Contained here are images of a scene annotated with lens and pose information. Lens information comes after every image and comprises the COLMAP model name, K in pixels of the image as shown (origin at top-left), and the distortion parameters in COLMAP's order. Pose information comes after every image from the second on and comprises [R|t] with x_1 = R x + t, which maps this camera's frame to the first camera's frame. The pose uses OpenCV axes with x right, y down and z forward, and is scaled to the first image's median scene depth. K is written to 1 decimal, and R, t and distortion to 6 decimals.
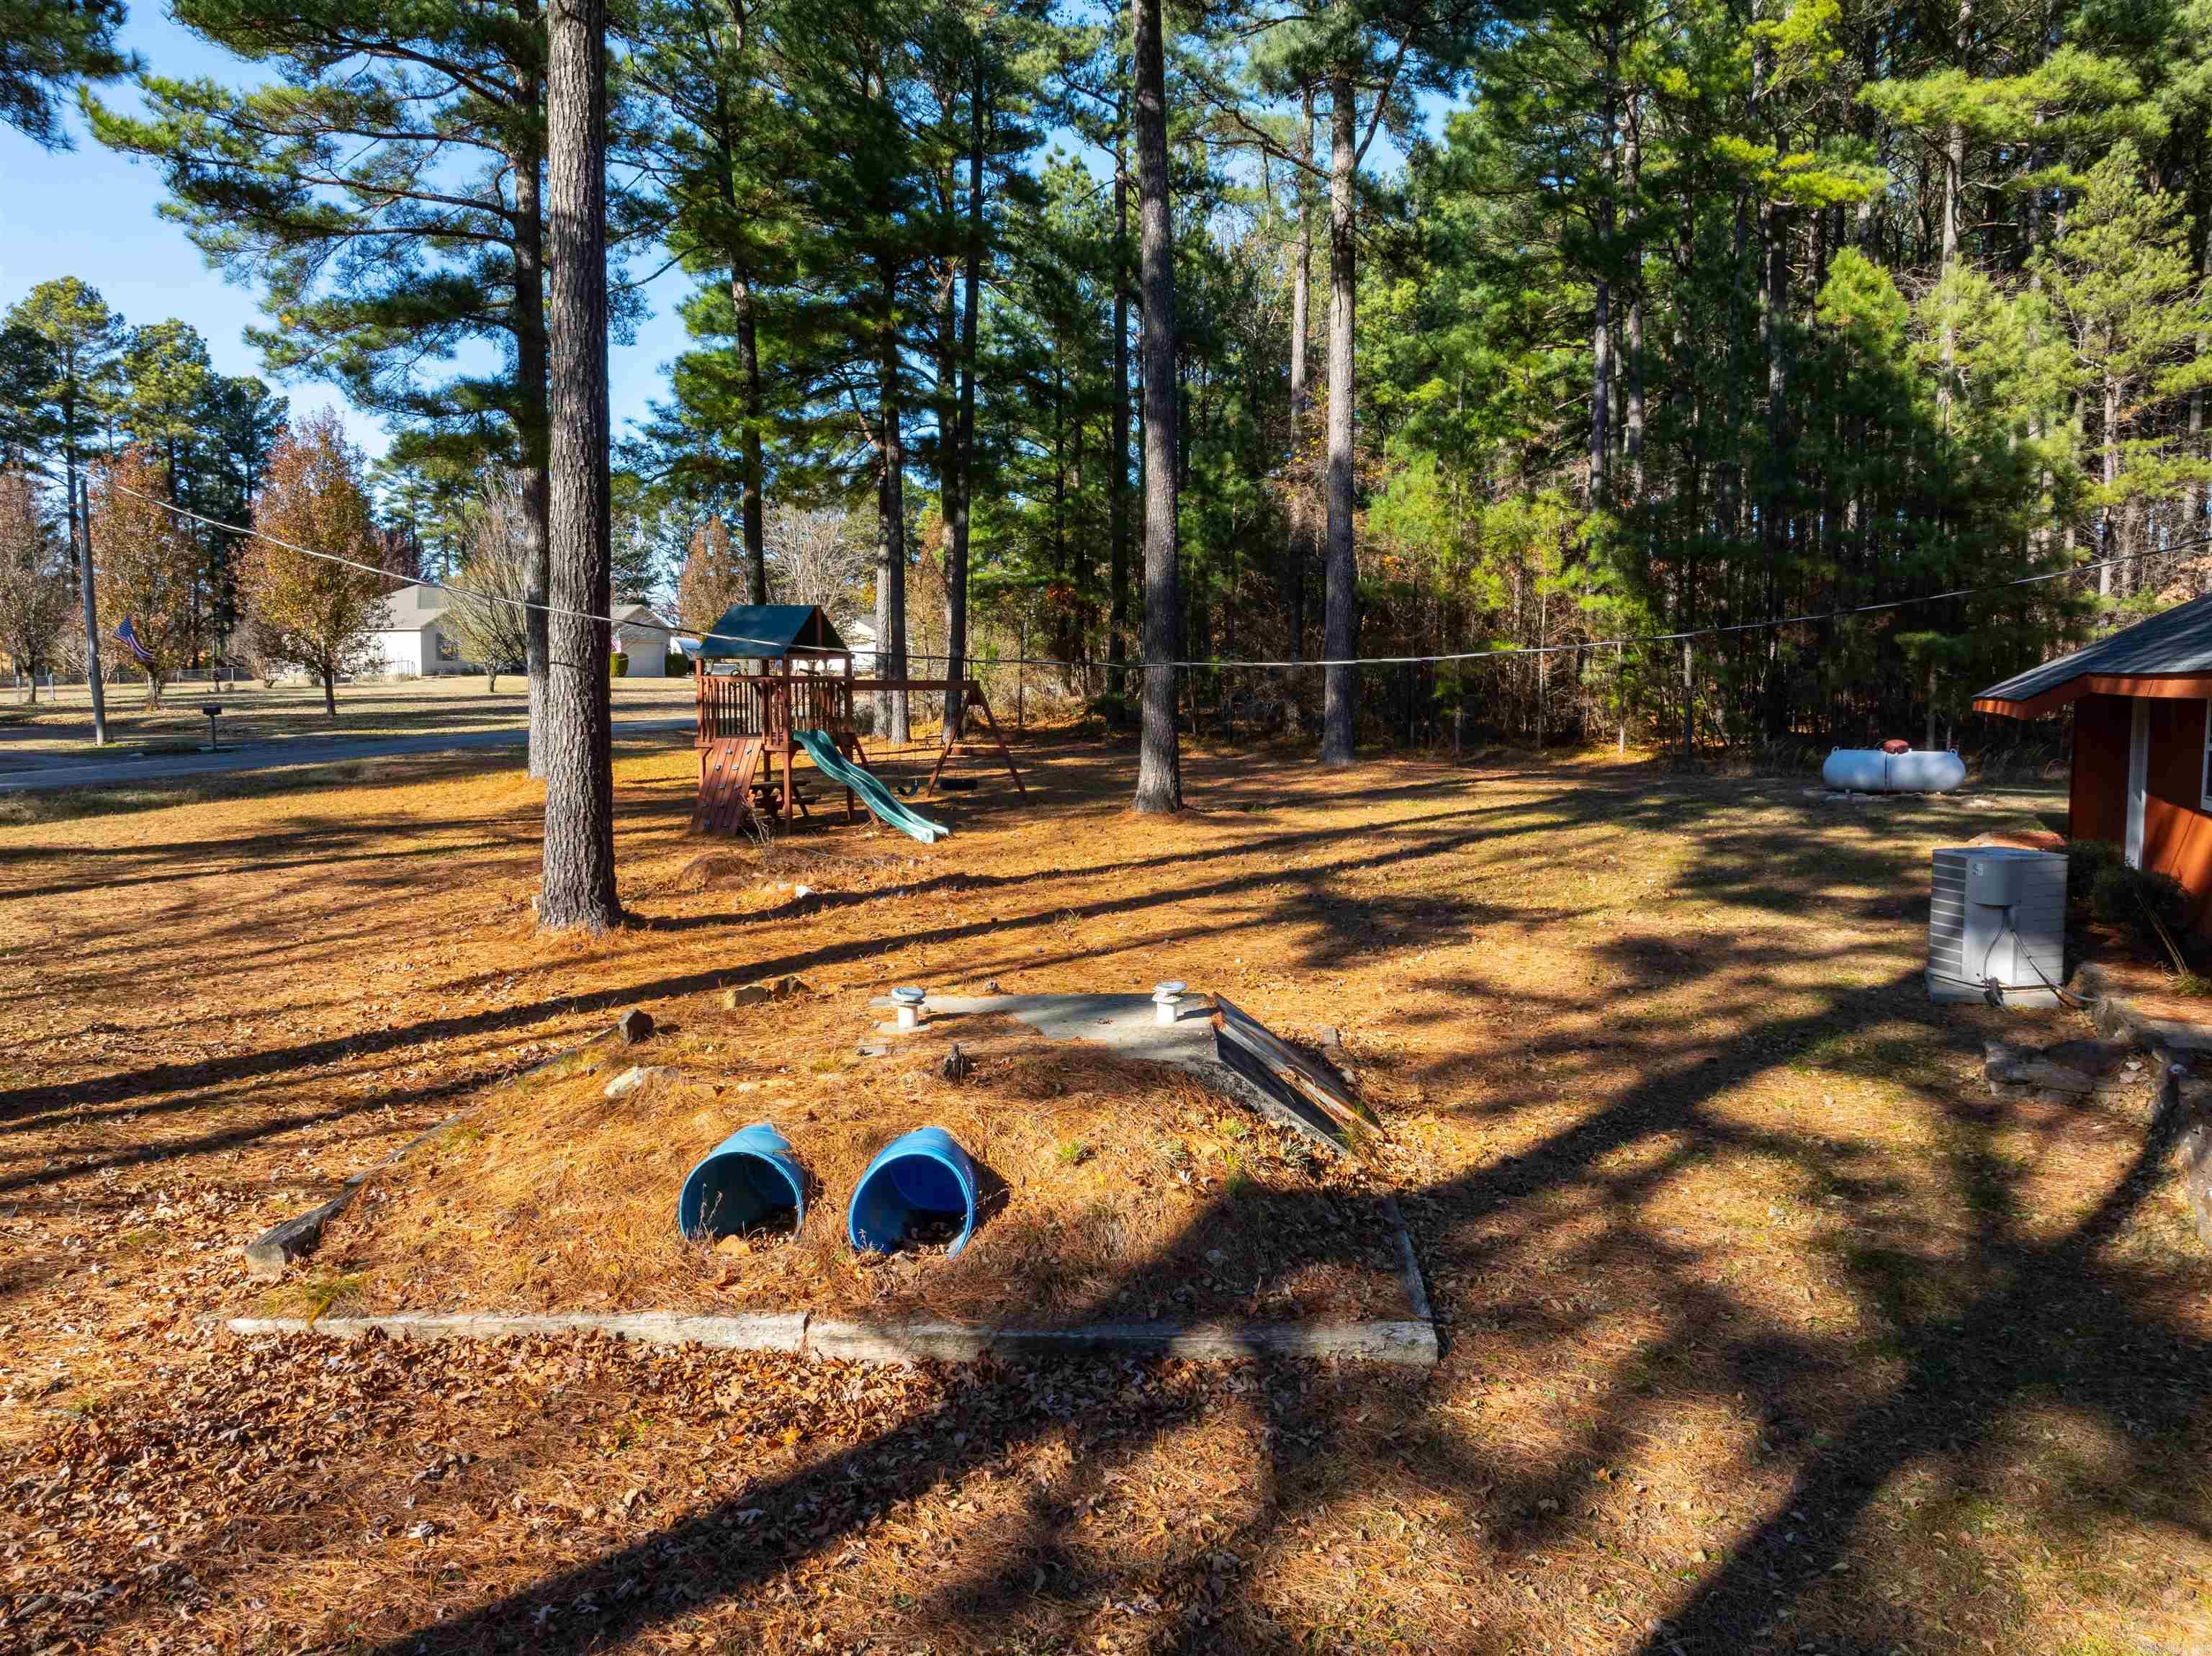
lens RADIAL K [[1569.8, 0, 1110.9], [0, 1569.8, 821.8], [0, 0, 1]] dist [-0.051452, 0.027722]
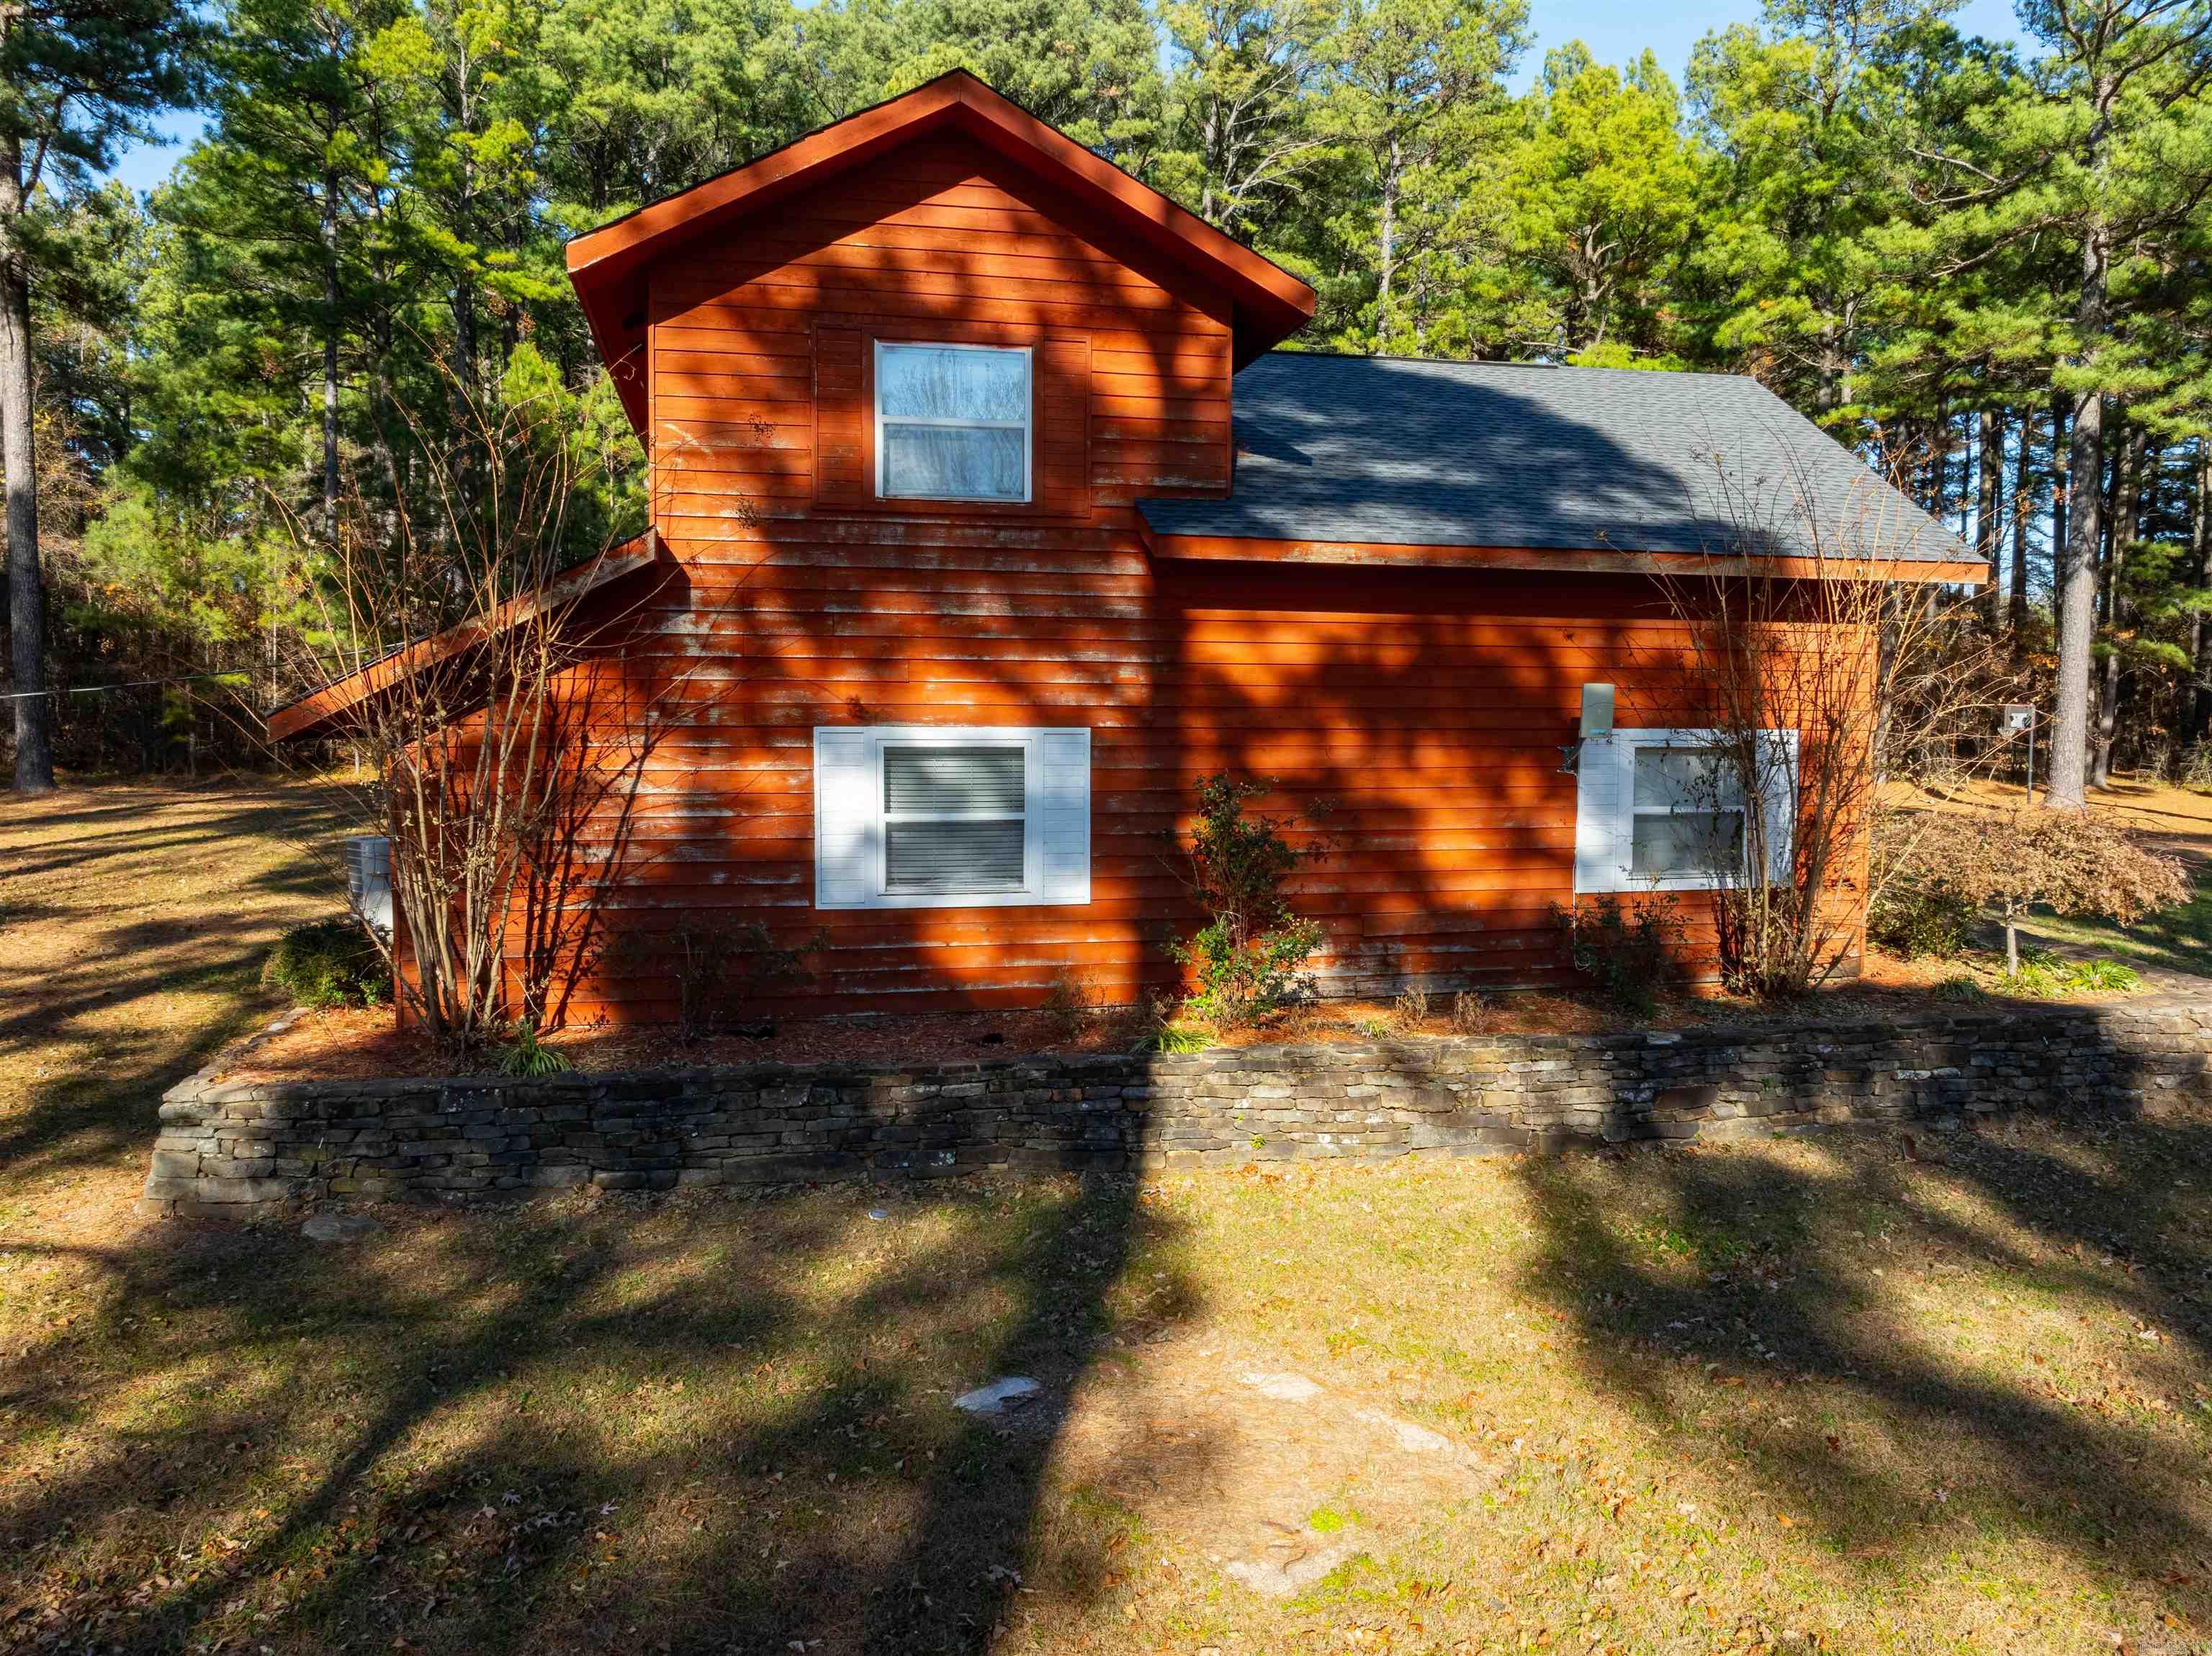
lens RADIAL K [[1569.8, 0, 1110.9], [0, 1569.8, 821.8], [0, 0, 1]] dist [-0.051452, 0.027722]
pose [[0.788466, -0.045965, 0.613359, 0.096821], [0.053286, 0.998559, 0.006333, 0.014630], [-0.612766, 0.027690, 0.789779, -0.246645]]
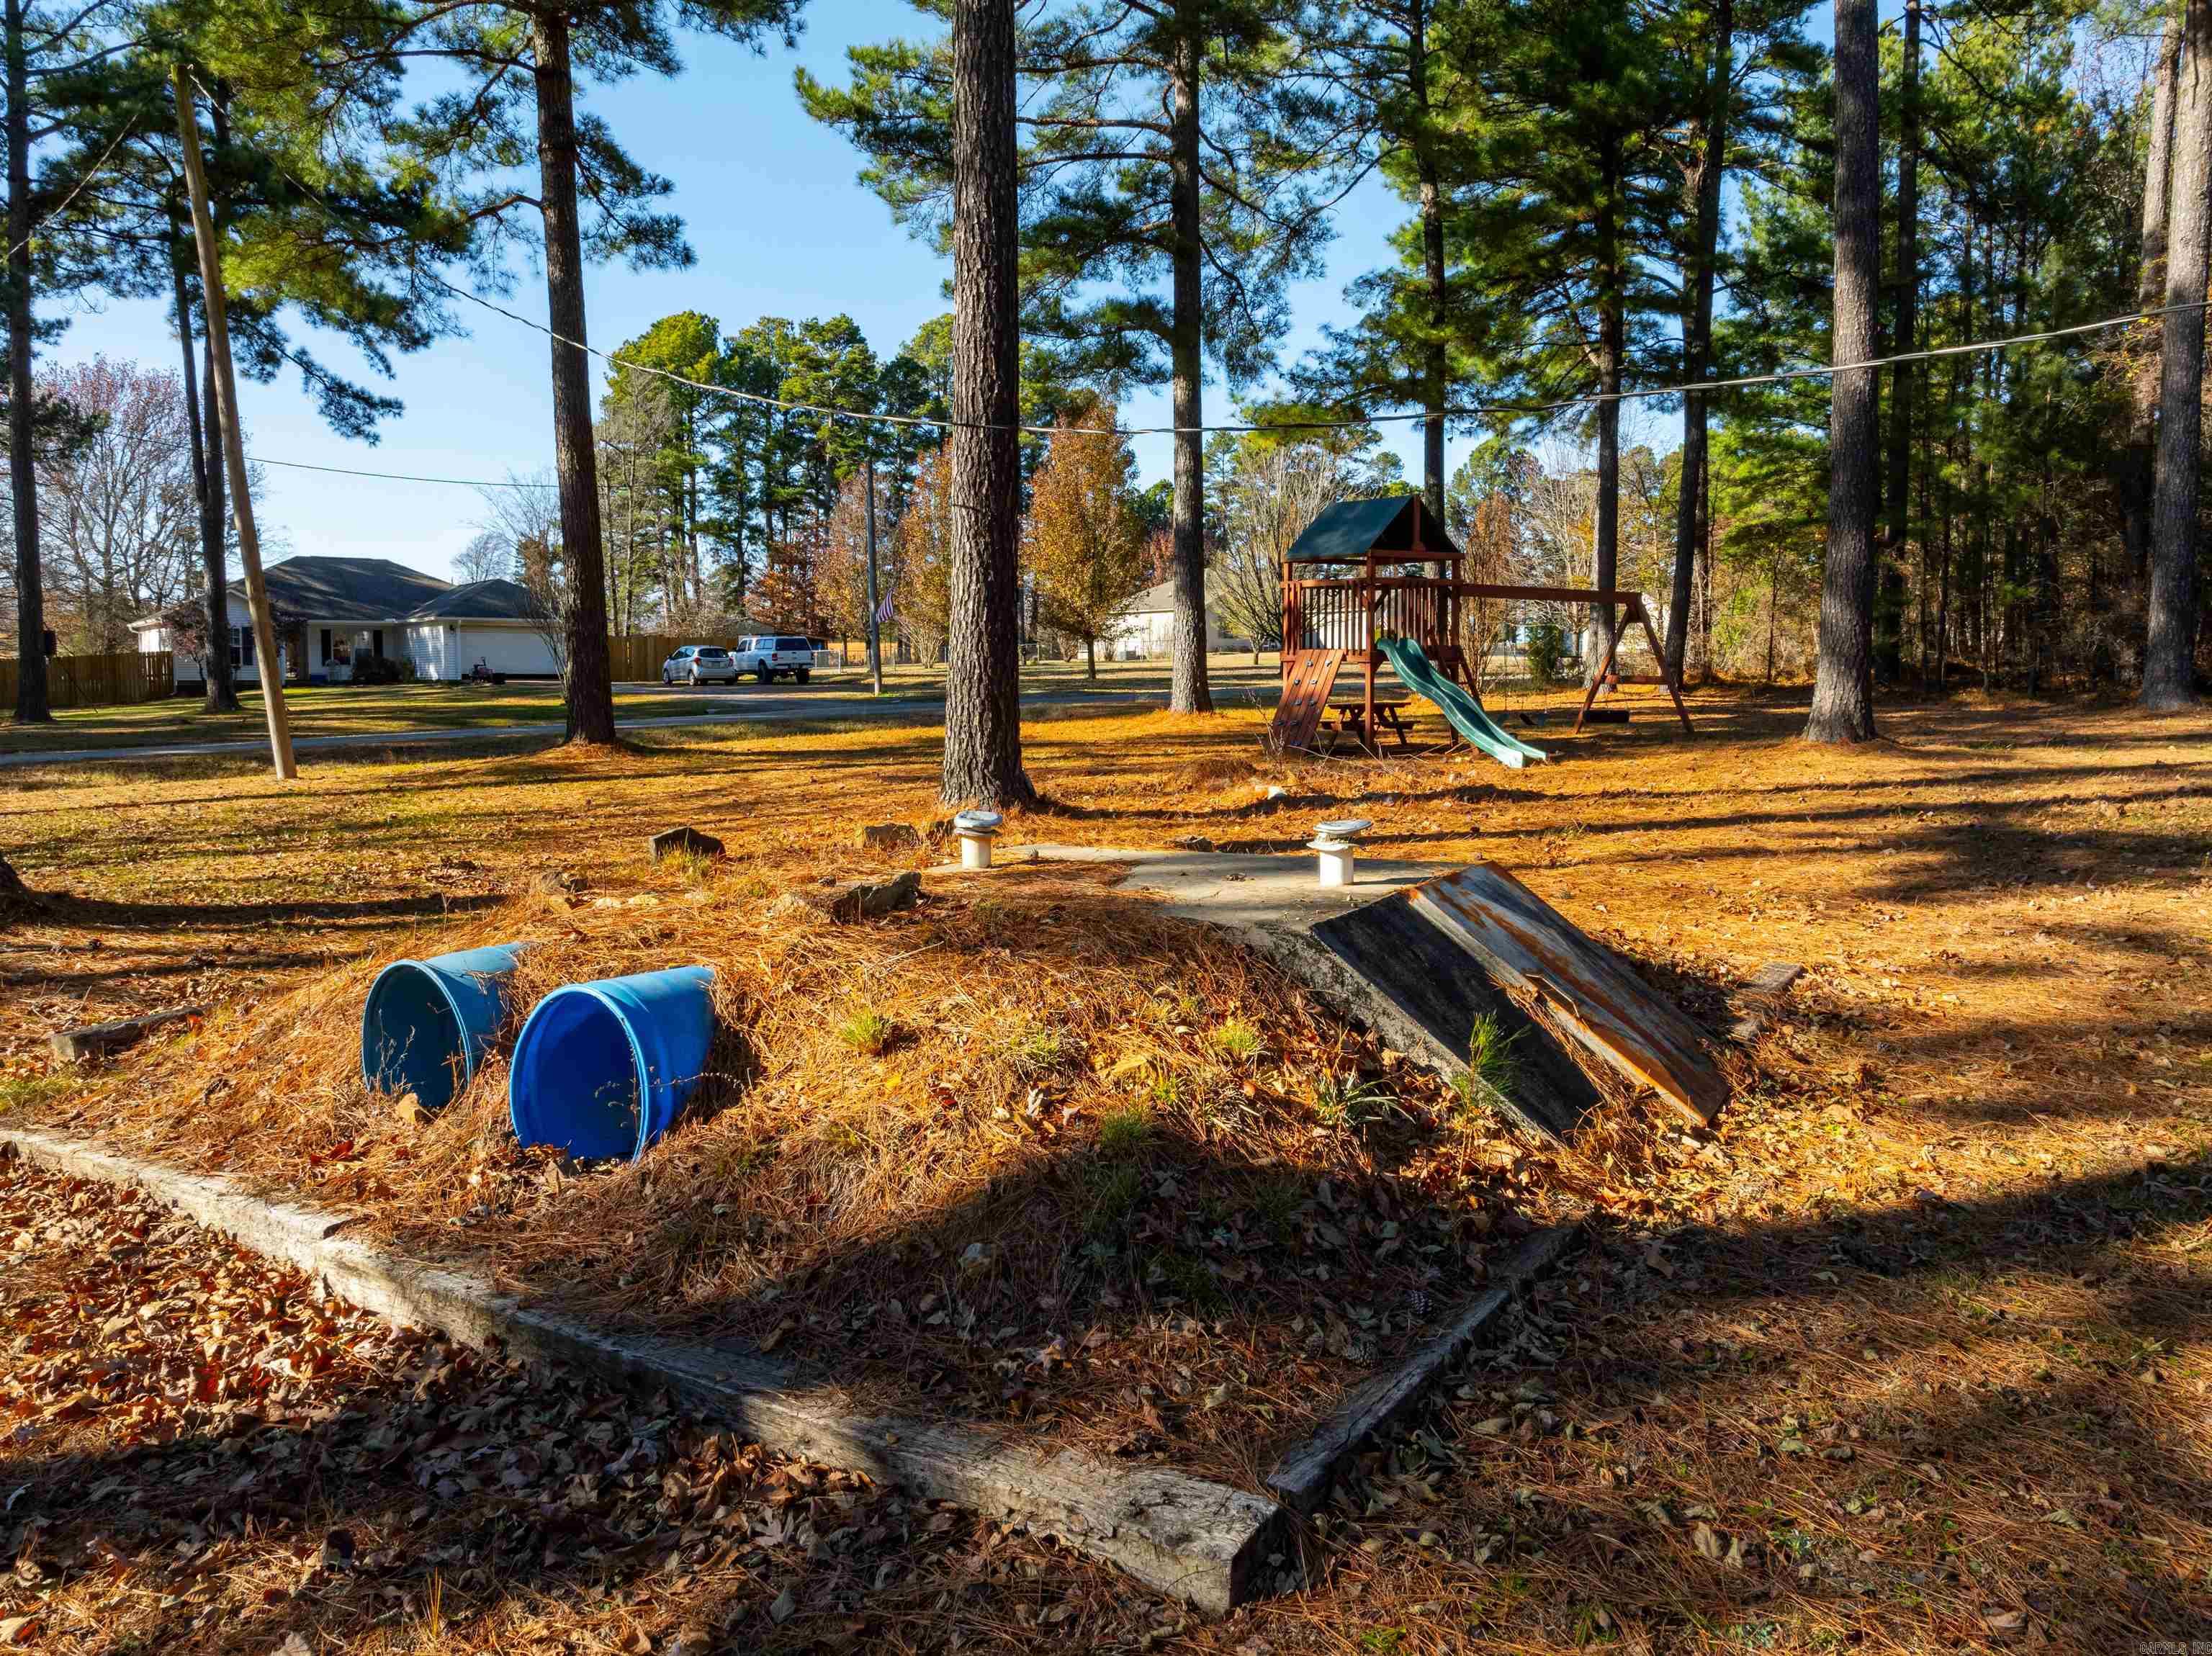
lens RADIAL K [[1569.8, 0, 1110.9], [0, 1569.8, 821.8], [0, 0, 1]] dist [-0.051452, 0.027722]
pose [[0.870459, 0.042295, -0.490421, 0.083245], [-0.042072, 0.999049, 0.011487, 0.033486], [0.490440, 0.010634, 0.871410, 0.147176]]
